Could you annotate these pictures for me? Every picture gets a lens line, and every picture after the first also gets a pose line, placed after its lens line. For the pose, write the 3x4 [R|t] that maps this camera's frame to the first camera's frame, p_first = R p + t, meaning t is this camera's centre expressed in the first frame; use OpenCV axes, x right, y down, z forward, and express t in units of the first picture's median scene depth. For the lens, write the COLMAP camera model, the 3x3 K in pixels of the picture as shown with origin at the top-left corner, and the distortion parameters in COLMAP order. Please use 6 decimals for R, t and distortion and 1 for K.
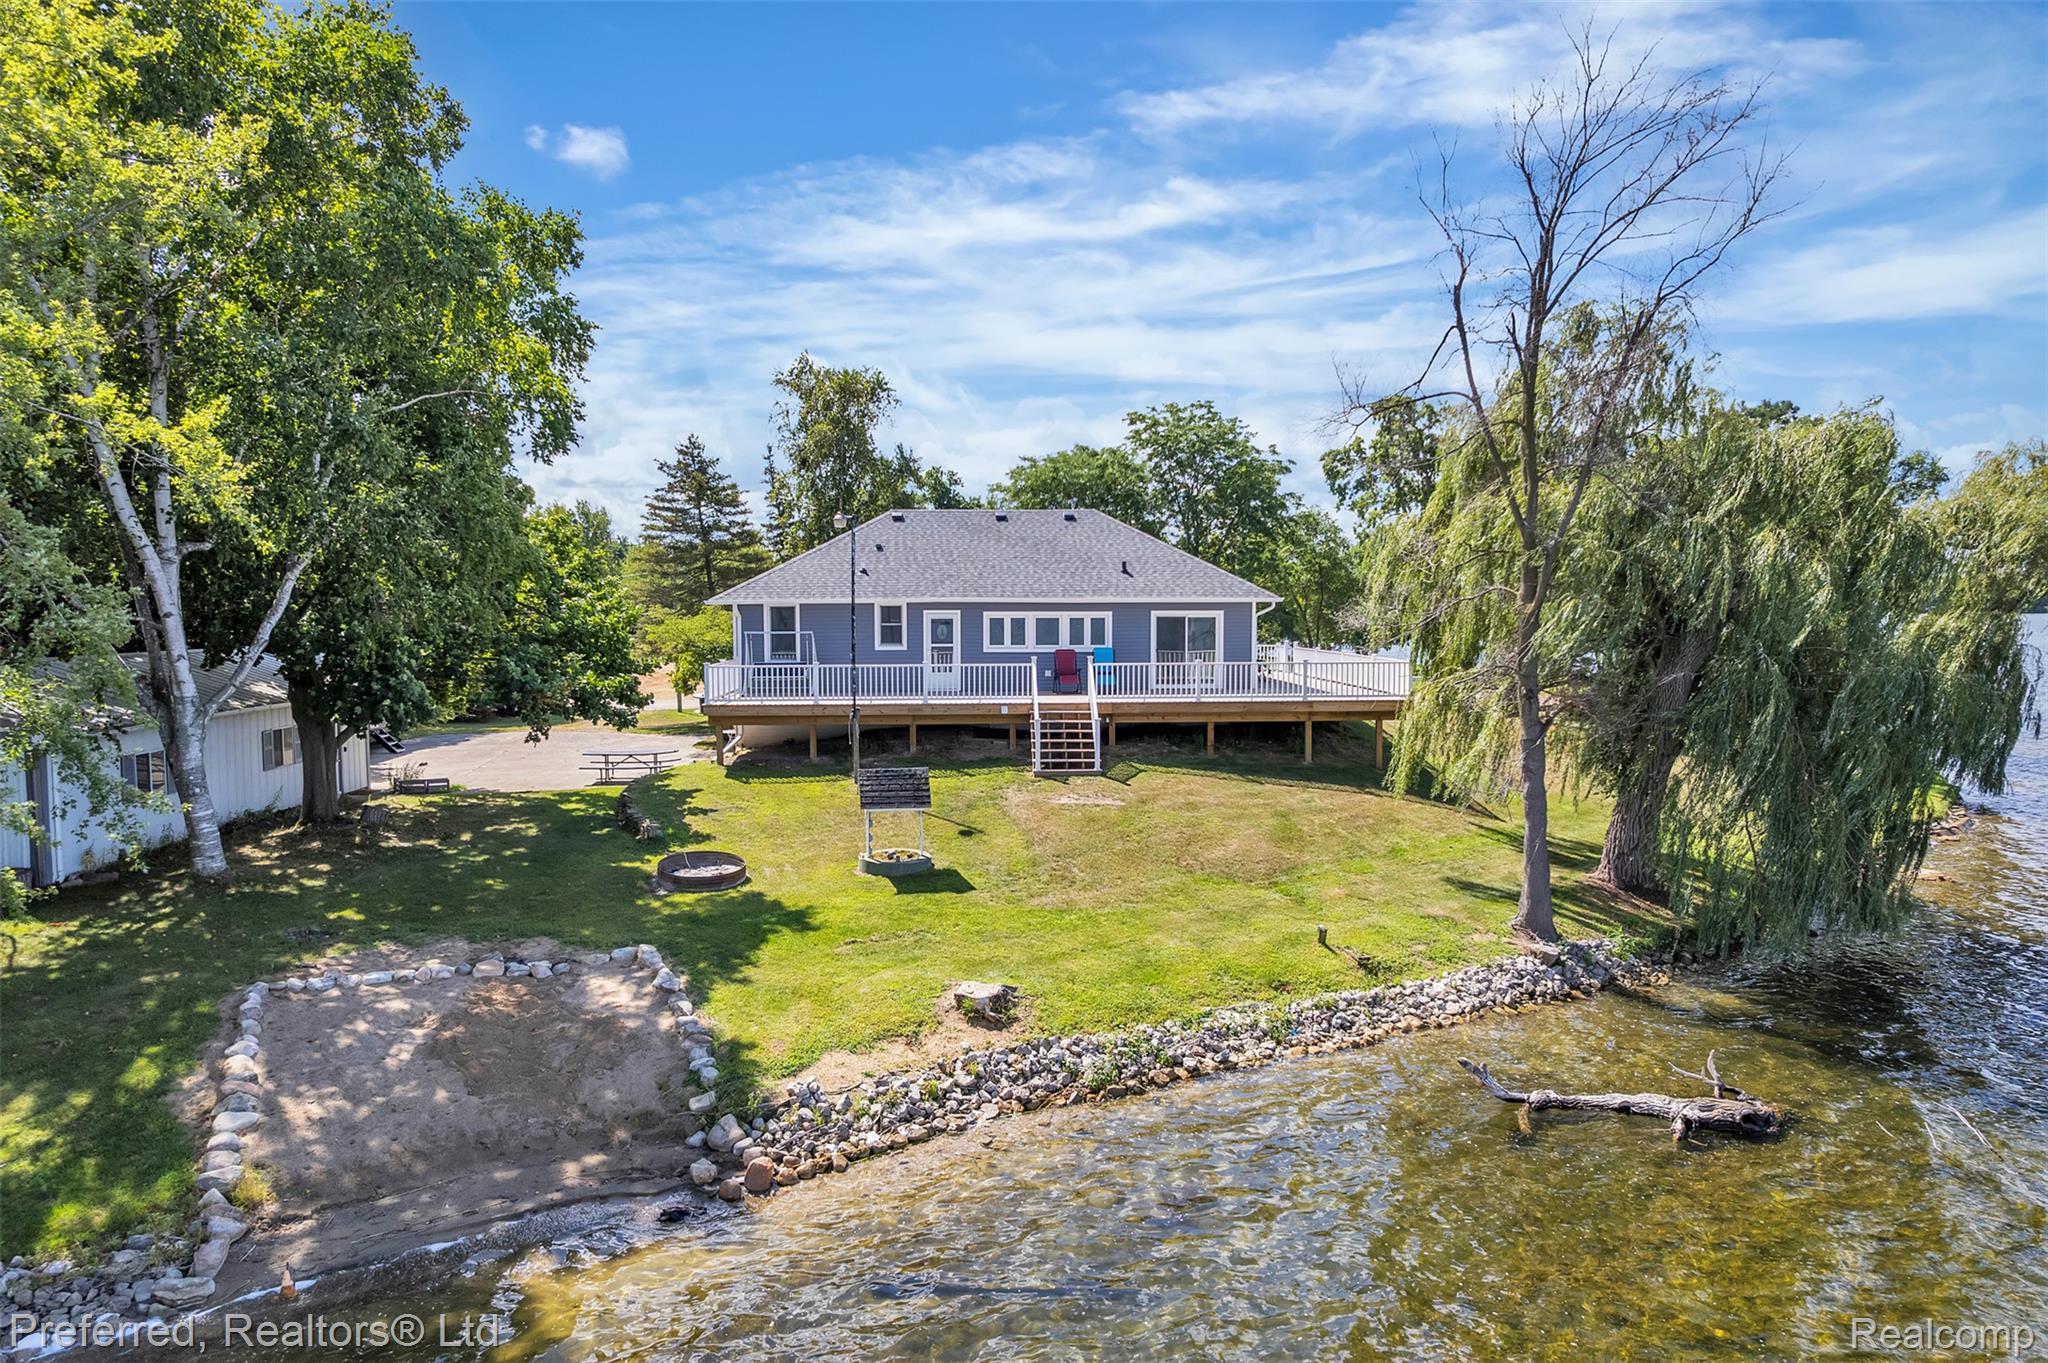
lens RADIAL K [[1282.3, 0, 1033.8], [0, 1282.3, 678.1], [0, 0, 1]] dist [-0.061825, 0.056922]
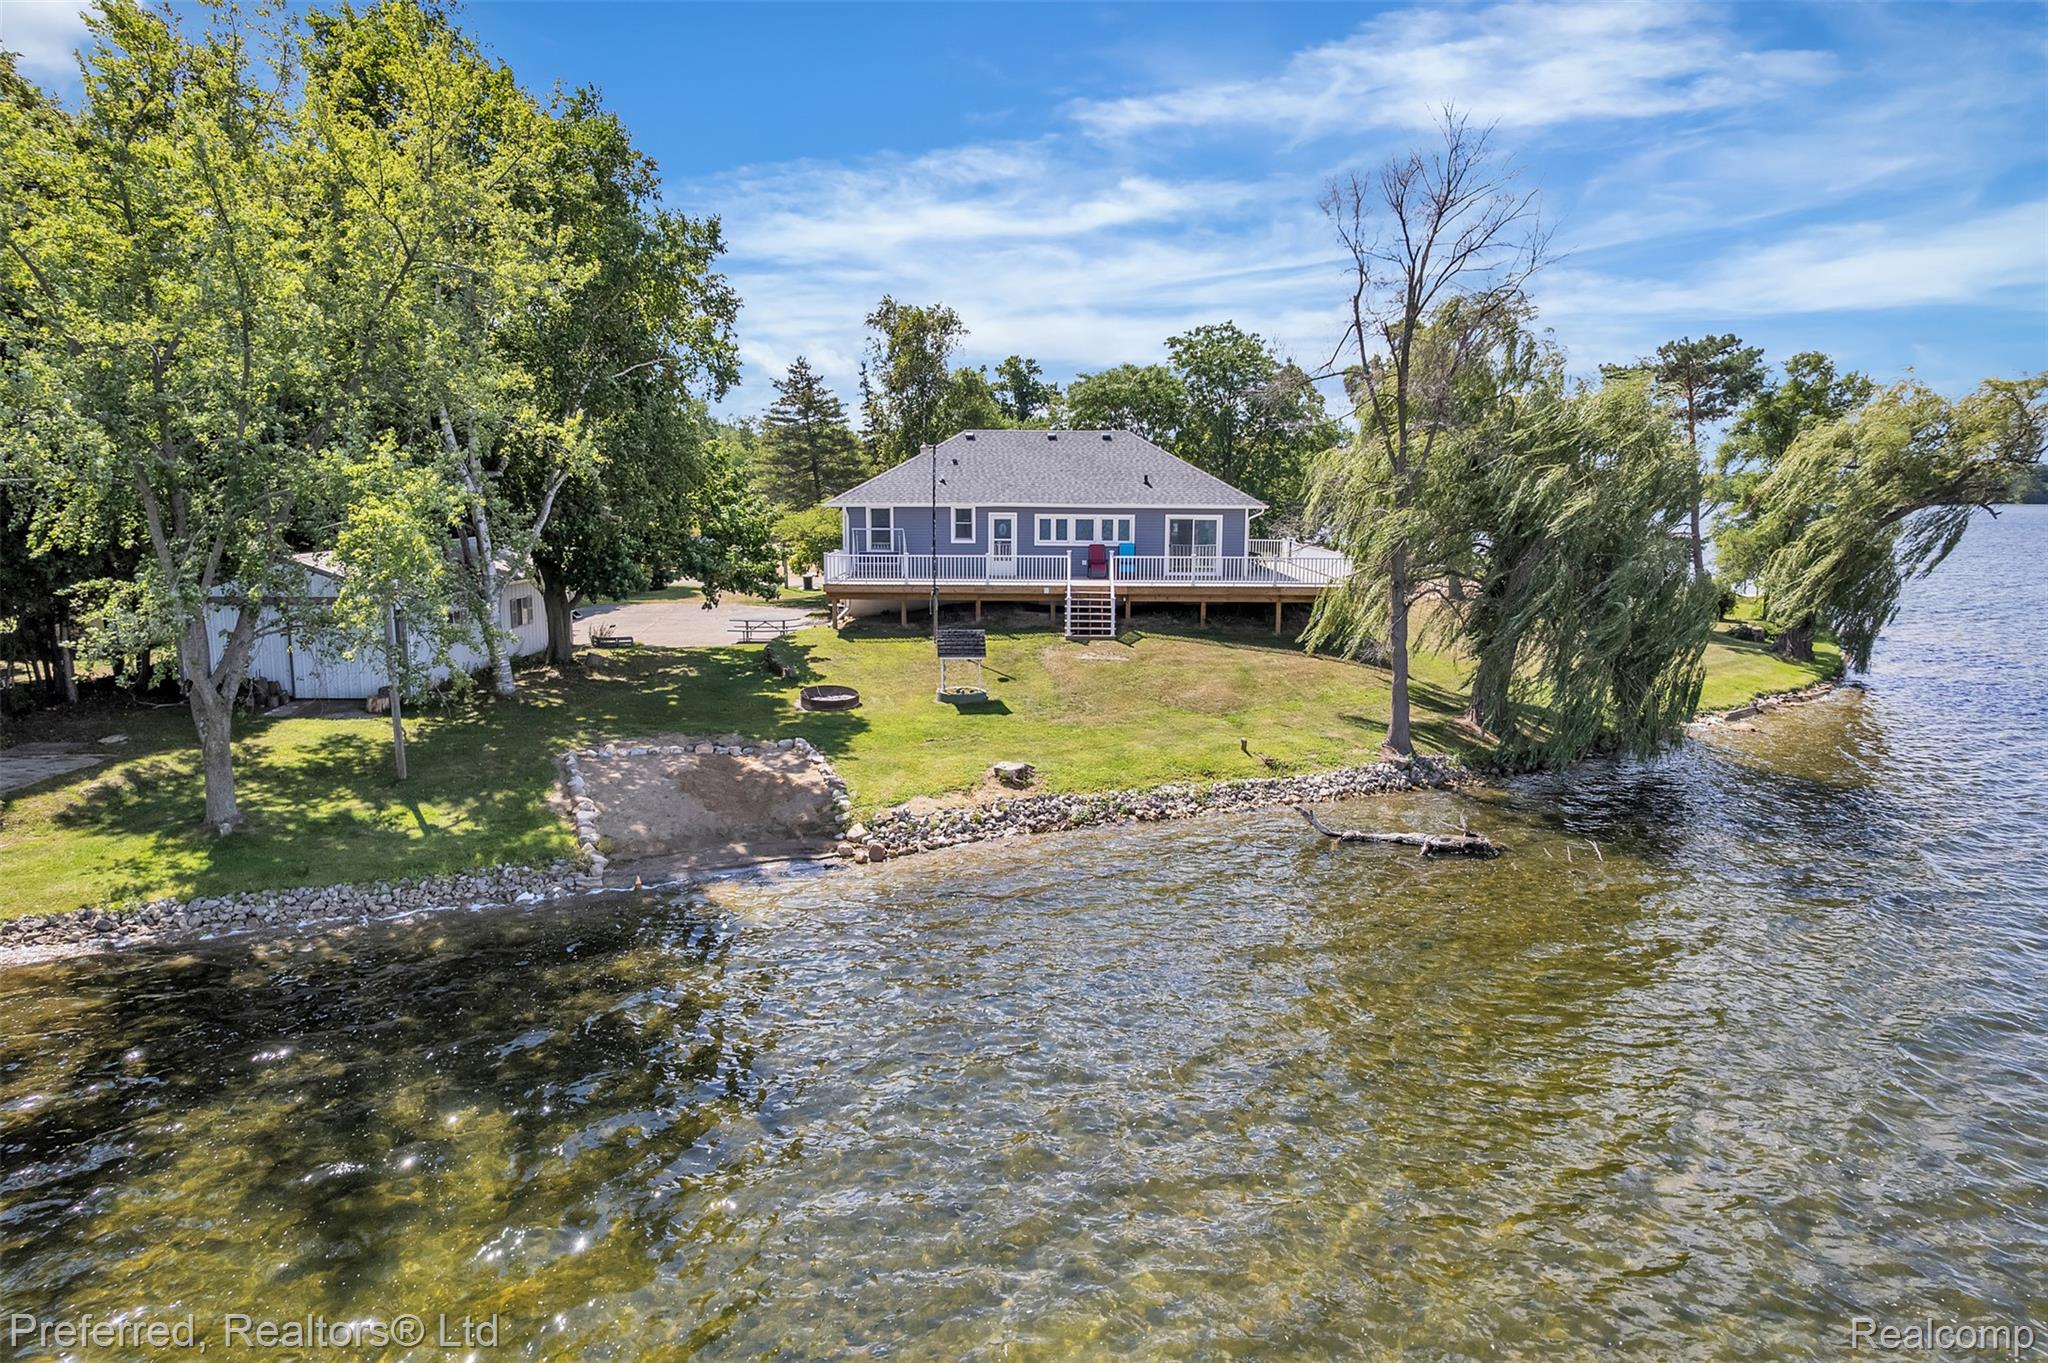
lens RADIAL K [[1287.0, 0, 1024.0], [0, 1287.0, 681.5], [0, 0, 1]] dist [-0.030635, -0.001419]
pose [[0.997290, 0.018283, -0.071266, 0.054766], [-0.011430, 0.995373, 0.095409, -0.009006], [0.072681, -0.094335, 0.992884, -0.364802]]
